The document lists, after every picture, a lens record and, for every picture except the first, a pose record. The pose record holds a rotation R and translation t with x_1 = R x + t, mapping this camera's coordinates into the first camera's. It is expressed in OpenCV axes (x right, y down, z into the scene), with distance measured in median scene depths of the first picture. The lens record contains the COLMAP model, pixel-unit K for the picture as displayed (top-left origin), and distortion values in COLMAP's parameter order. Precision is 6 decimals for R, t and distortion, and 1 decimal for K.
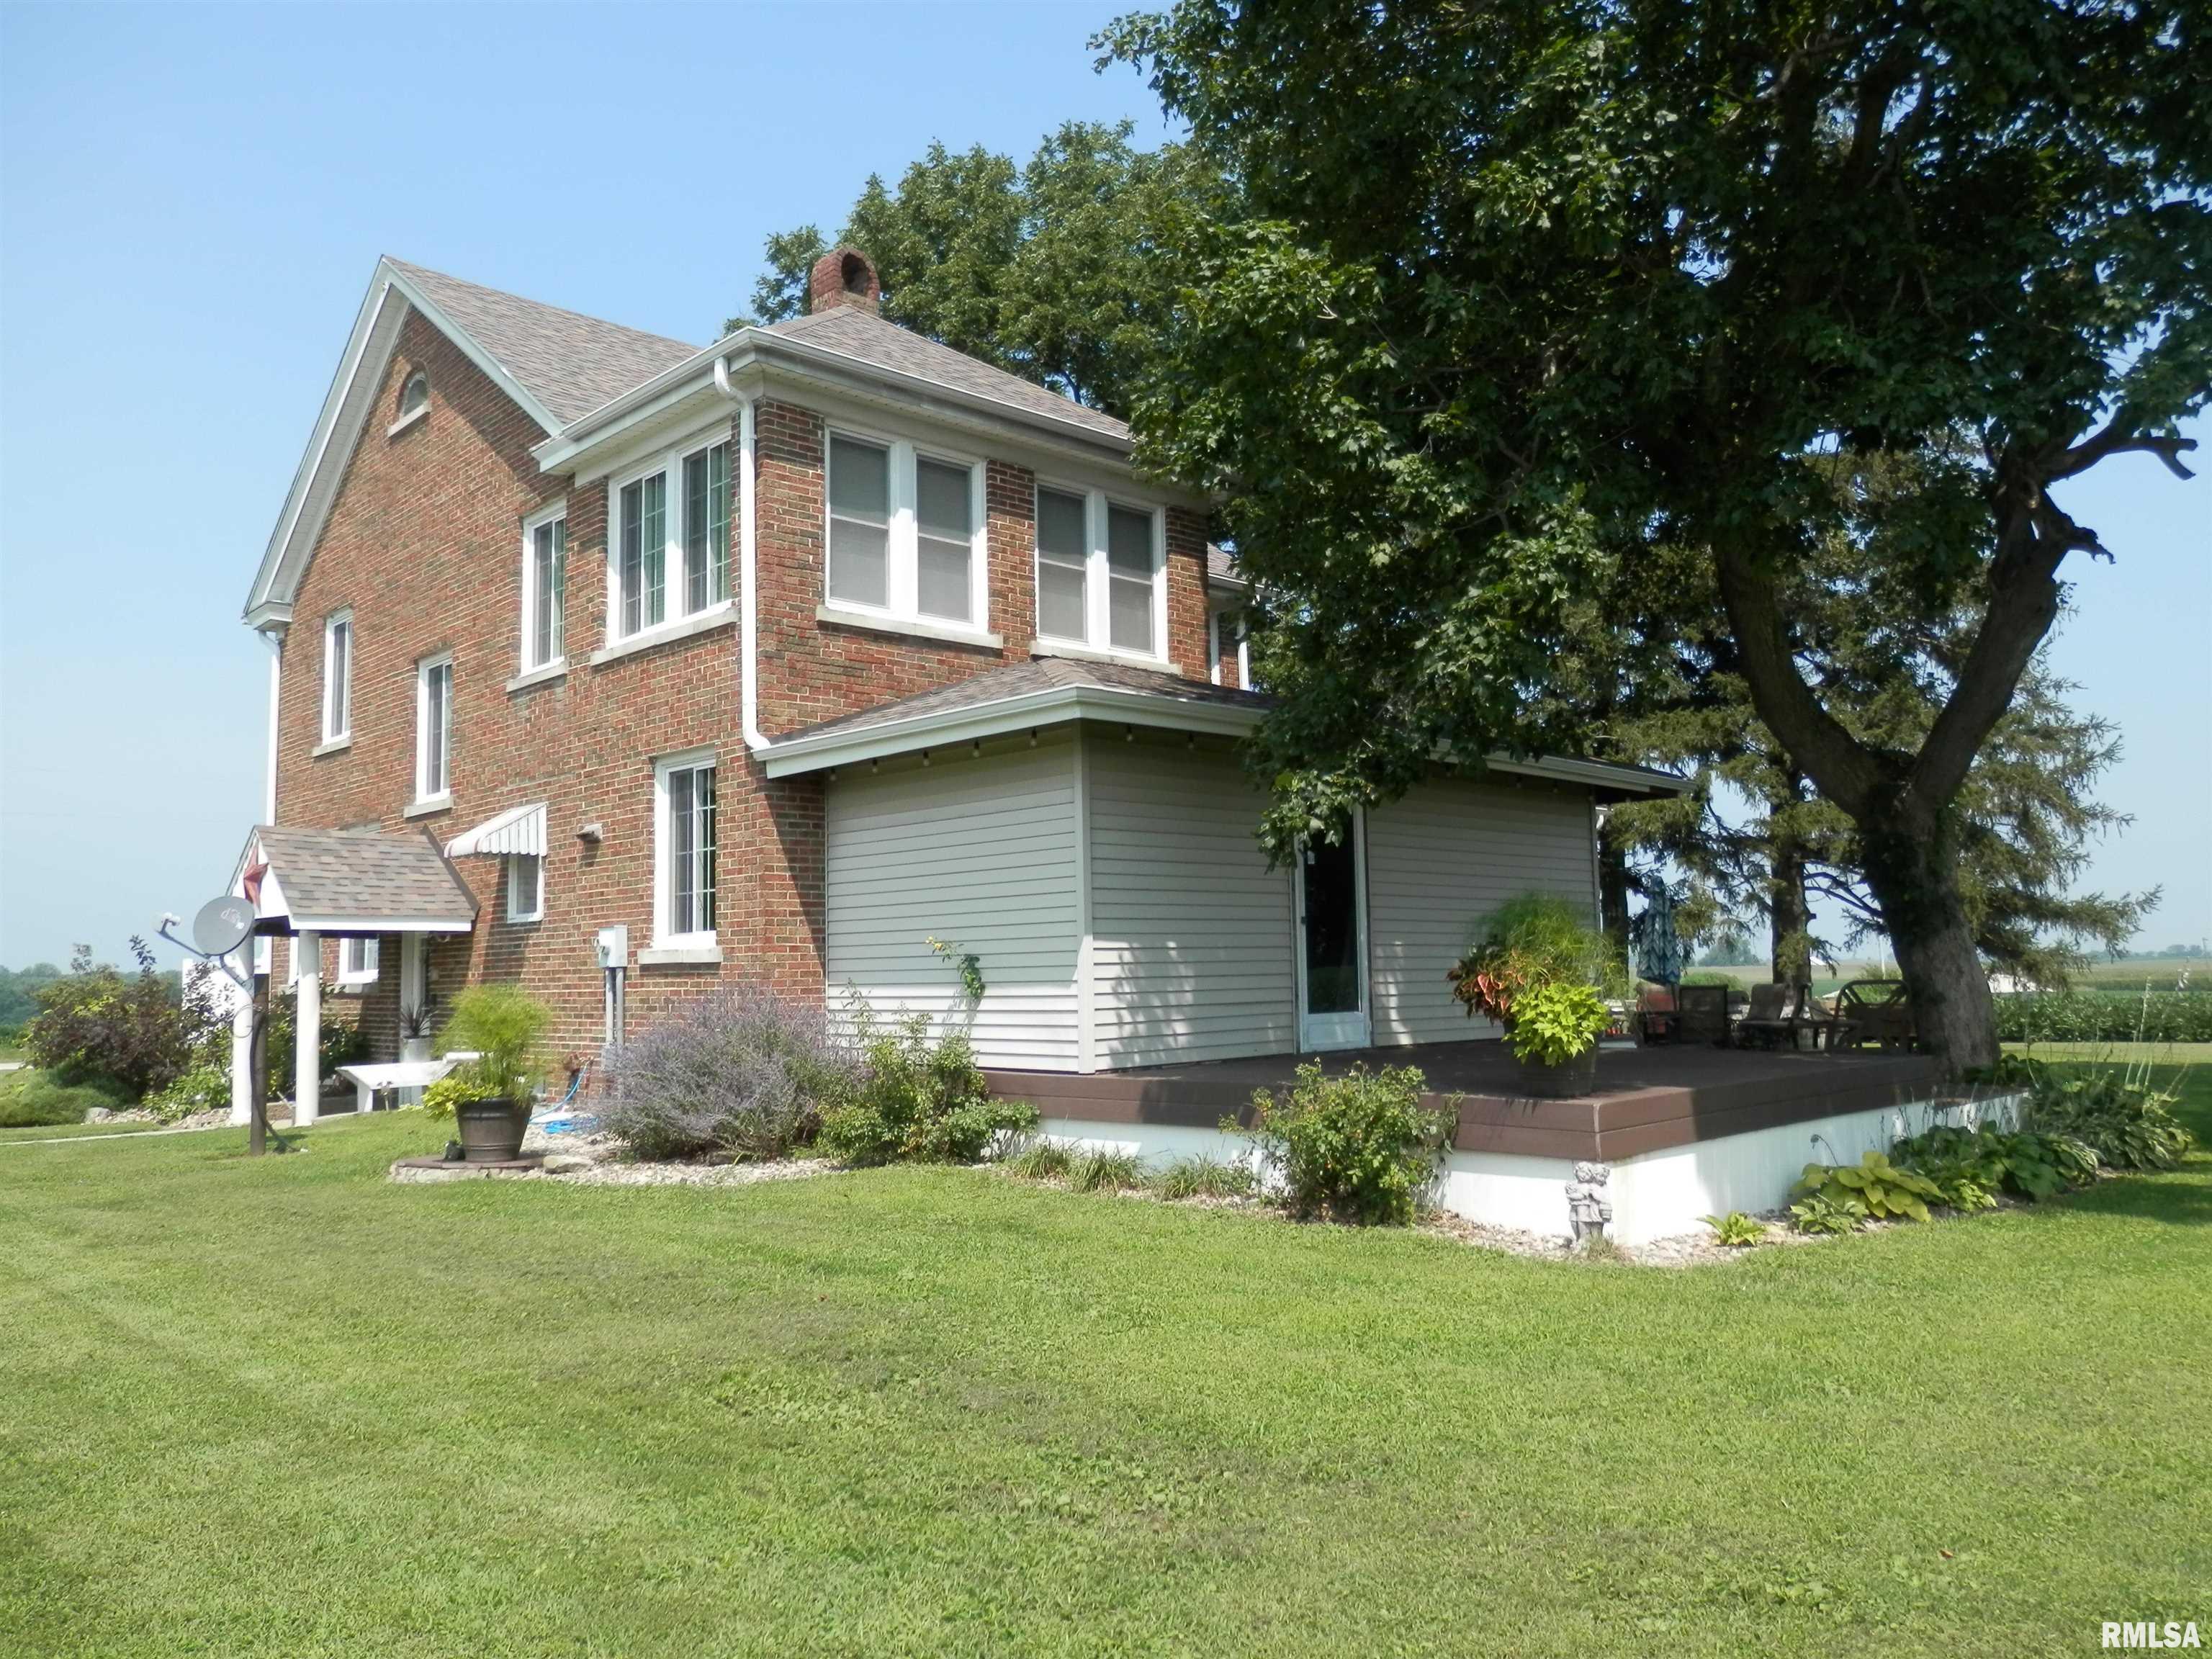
lens RADIAL K [[1645.9, 0, 1108.7], [0, 1645.9, 834.8], [0, 0, 1]] dist [0.009559, -0.002406]
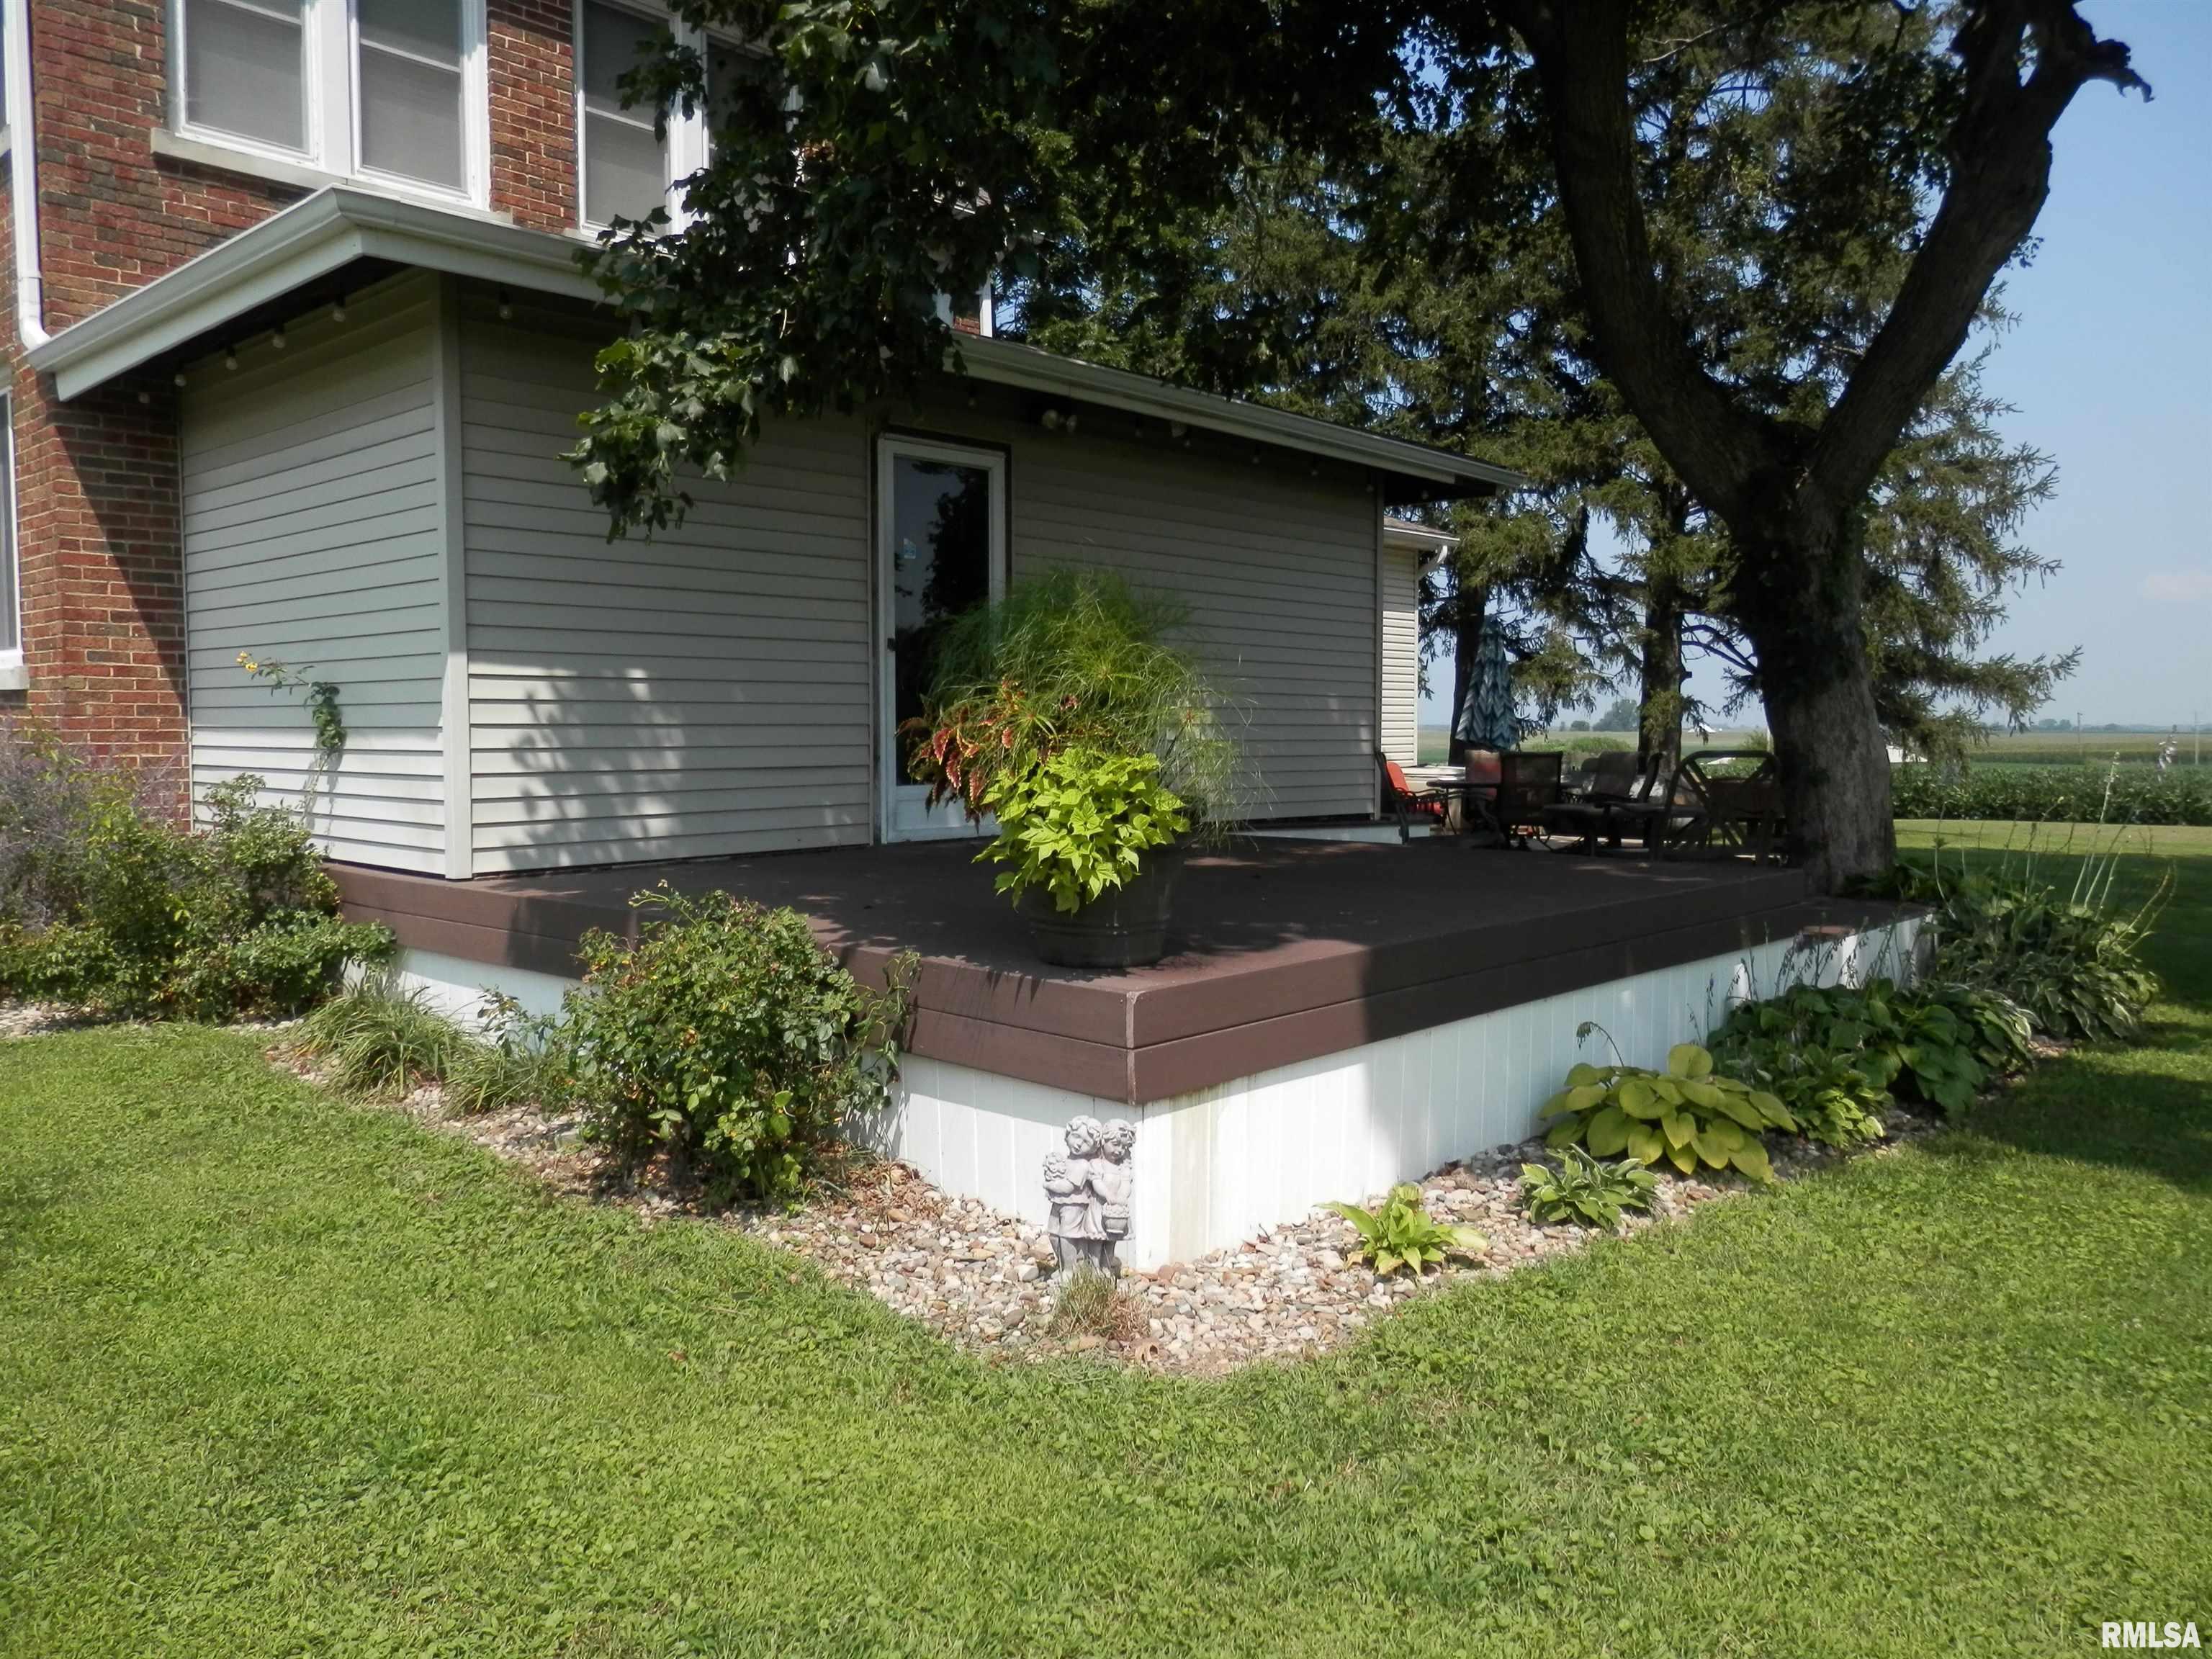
lens RADIAL K [[1645.9, 0, 1105.2], [0, 1645.9, 823.3], [0, 0, 1]] dist [0.009559, -0.002406]
pose [[0.998296, 0.017116, 0.055779, 0.172260], [-0.024861, 0.989661, 0.141257, 0.028425], [-0.052784, -0.142403, 0.988400, 0.343042]]
